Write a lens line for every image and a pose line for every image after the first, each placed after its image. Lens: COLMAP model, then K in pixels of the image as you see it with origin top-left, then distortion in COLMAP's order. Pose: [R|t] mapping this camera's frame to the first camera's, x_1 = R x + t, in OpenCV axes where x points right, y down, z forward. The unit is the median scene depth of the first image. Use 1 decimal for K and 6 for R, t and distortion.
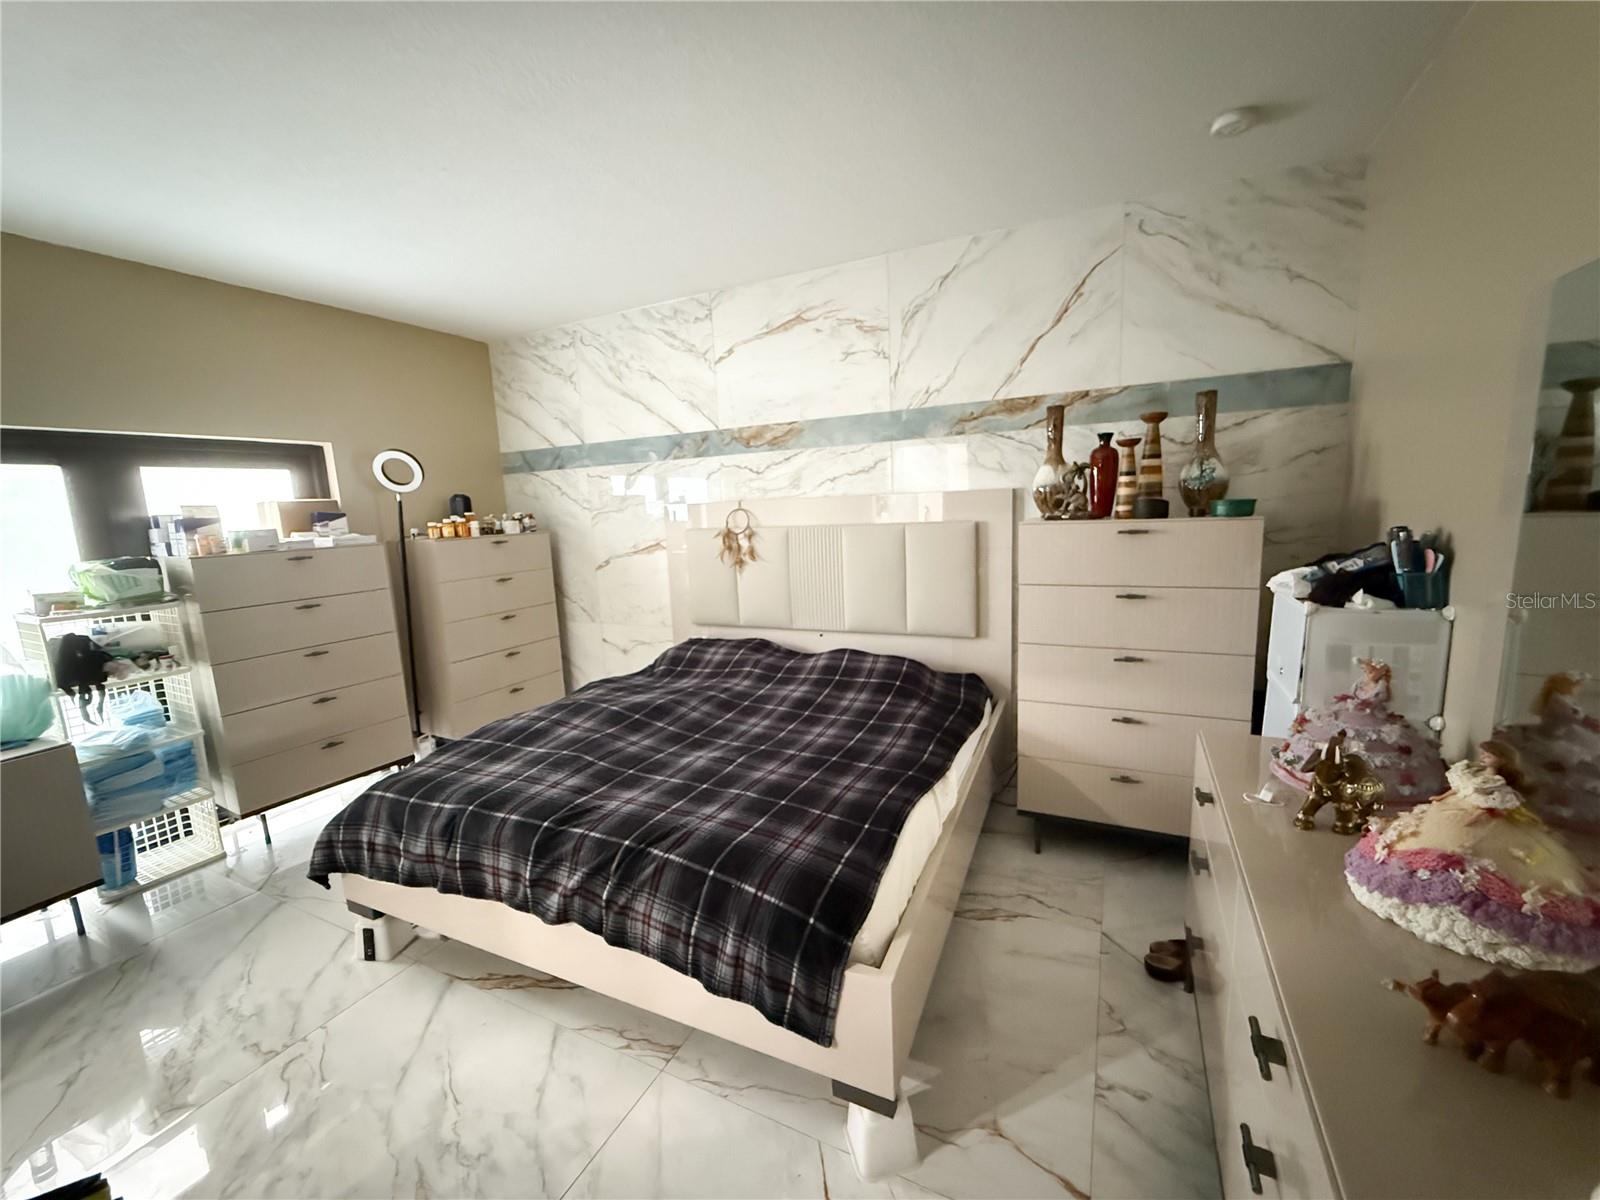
lens RADIAL K [[640.2, 0, 801.6], [0, 640.2, 595.4], [0, 0, 1]] dist [-0.001162, 0.000634]
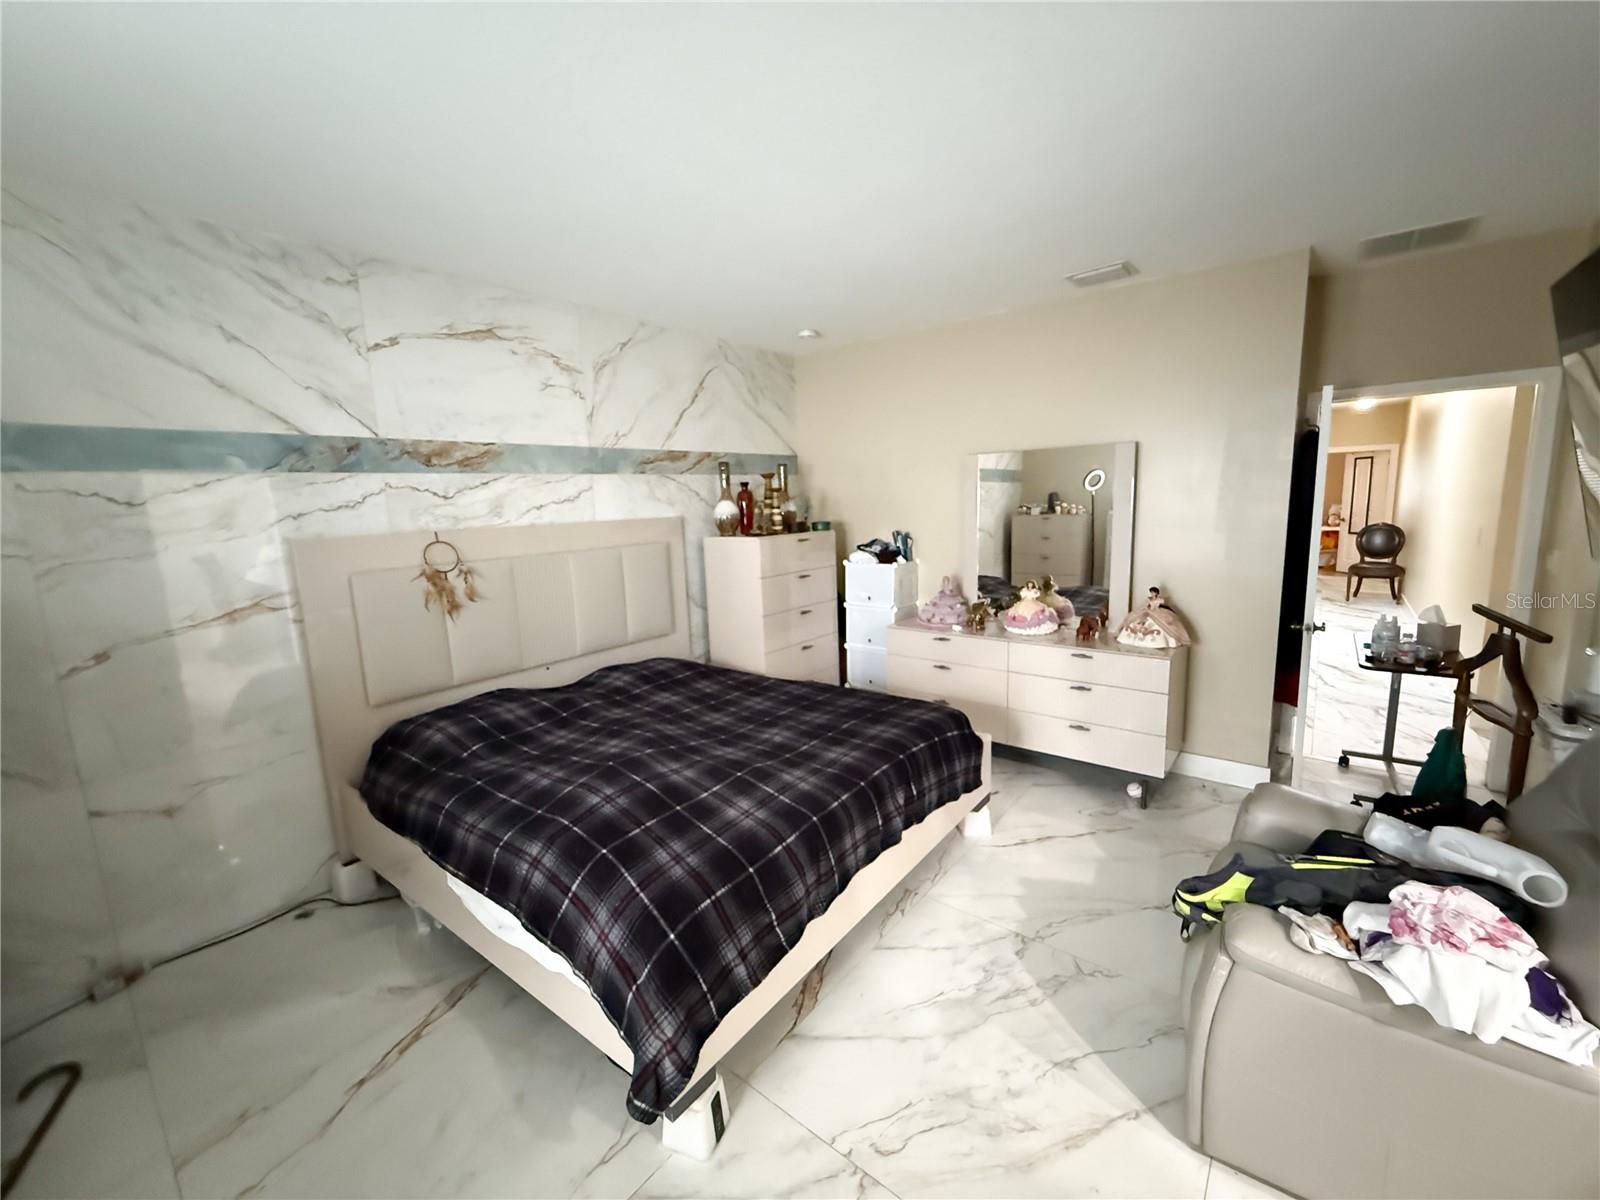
lens RADIAL K [[640.2, 0, 803.1], [0, 640.2, 604.1], [0, 0, 1]] dist [-0.001162, 0.000634]
pose [[0.225576, -0.108912, 0.968119, -0.794324], [0.192086, 0.979196, 0.065402, -0.023894], [-0.955101, 0.171209, 0.241804, 0.396117]]
